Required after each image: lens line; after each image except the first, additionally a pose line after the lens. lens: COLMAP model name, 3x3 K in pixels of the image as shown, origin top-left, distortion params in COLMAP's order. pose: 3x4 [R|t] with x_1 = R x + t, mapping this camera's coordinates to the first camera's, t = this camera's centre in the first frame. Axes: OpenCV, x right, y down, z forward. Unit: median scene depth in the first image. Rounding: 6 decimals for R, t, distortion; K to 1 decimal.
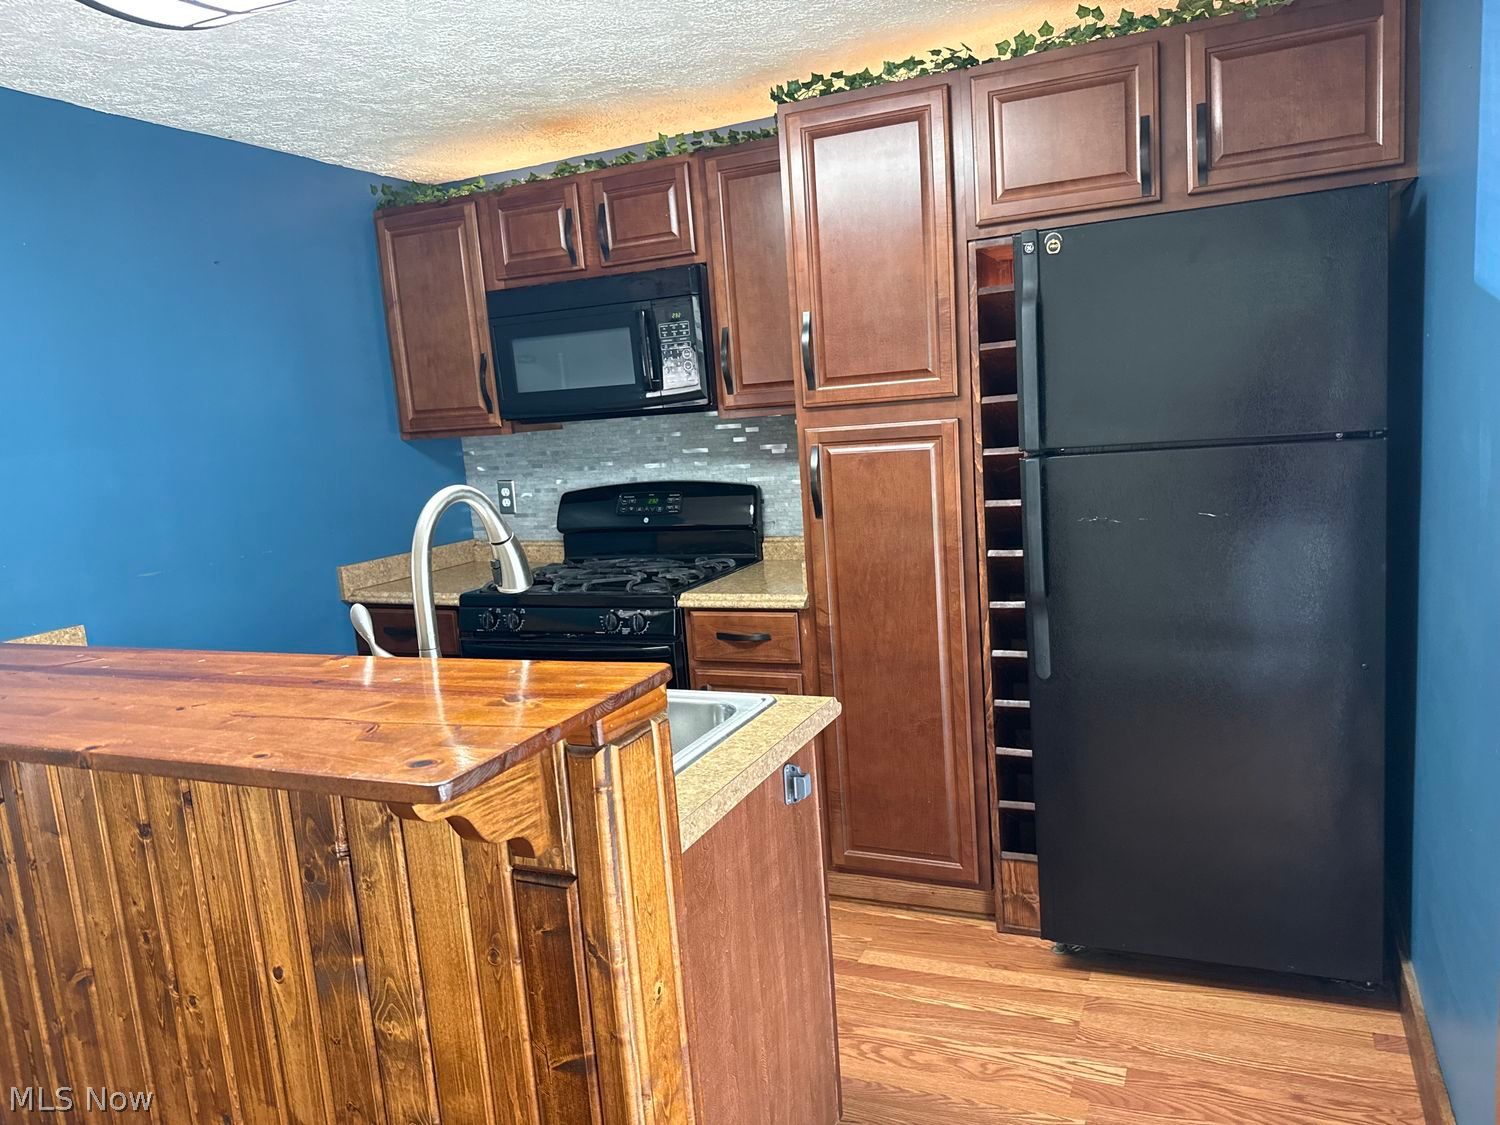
lens RADIAL K [[1061.4, 0, 758.7], [0, 1061.4, 577.3], [0, 0, 1]] dist [0.055014, -0.076384]
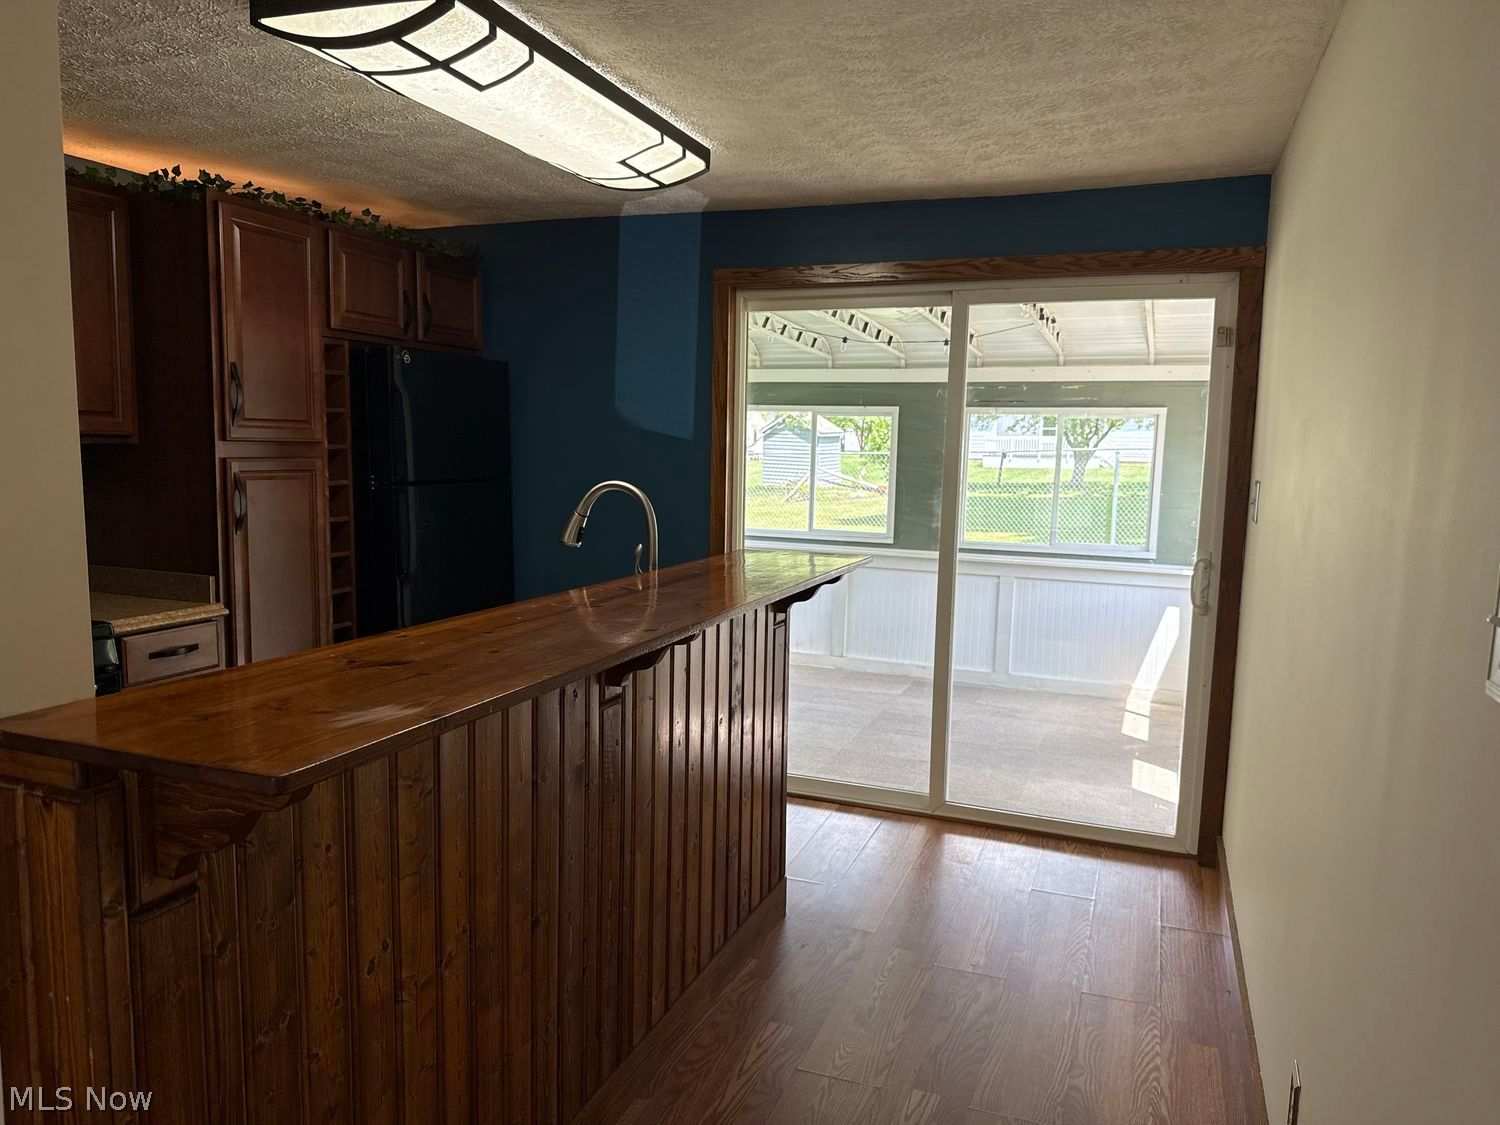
lens RADIAL K [[1061.4, 0, 743.9], [0, 1061.4, 570.4], [0, 0, 1]] dist [0.055014, -0.076384]
pose [[-0.042563, -0.047807, 0.997949, -0.919521], [0.142363, 0.988372, 0.053420, 0.000101], [-0.988899, 0.144345, -0.035262, 0.388912]]
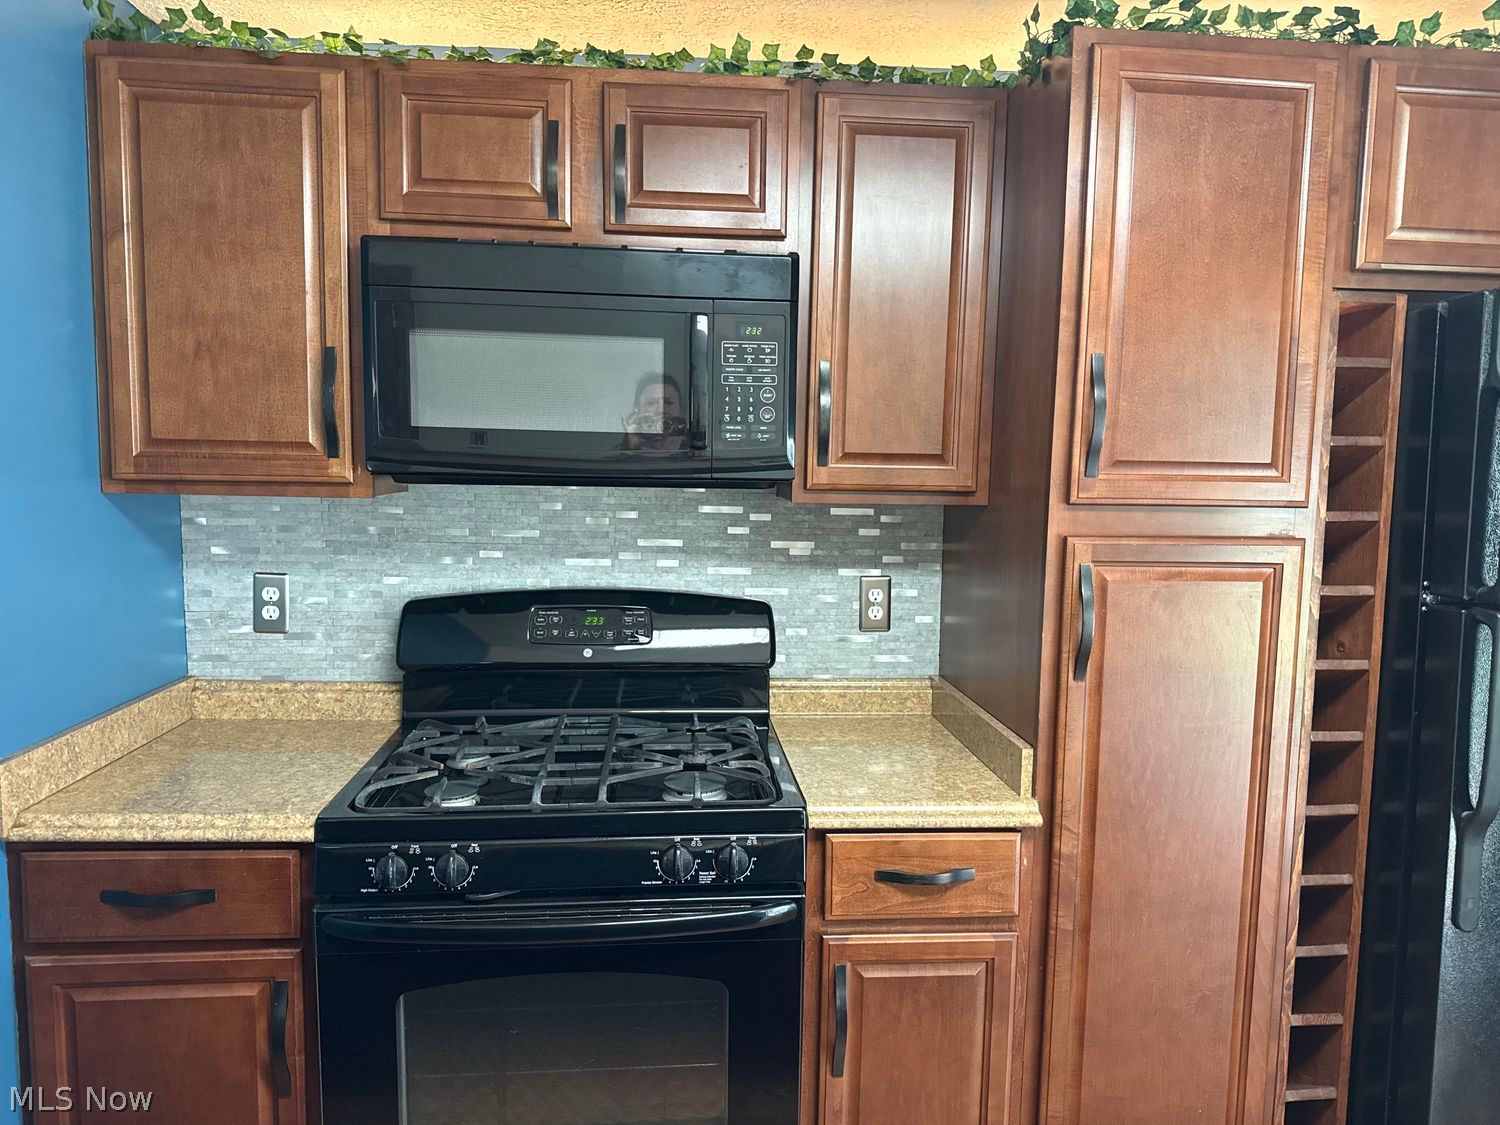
lens RADIAL K [[1061.4, 0, 737.2], [0, 1061.4, 557.1], [0, 0, 1]] dist [0.055014, -0.076384]
pose [[0.866398, 0.039777, 0.497768, -0.343435], [-0.001298, 0.996998, -0.077413, -0.063105], [-0.499353, 0.066424, 0.863849, 0.438985]]
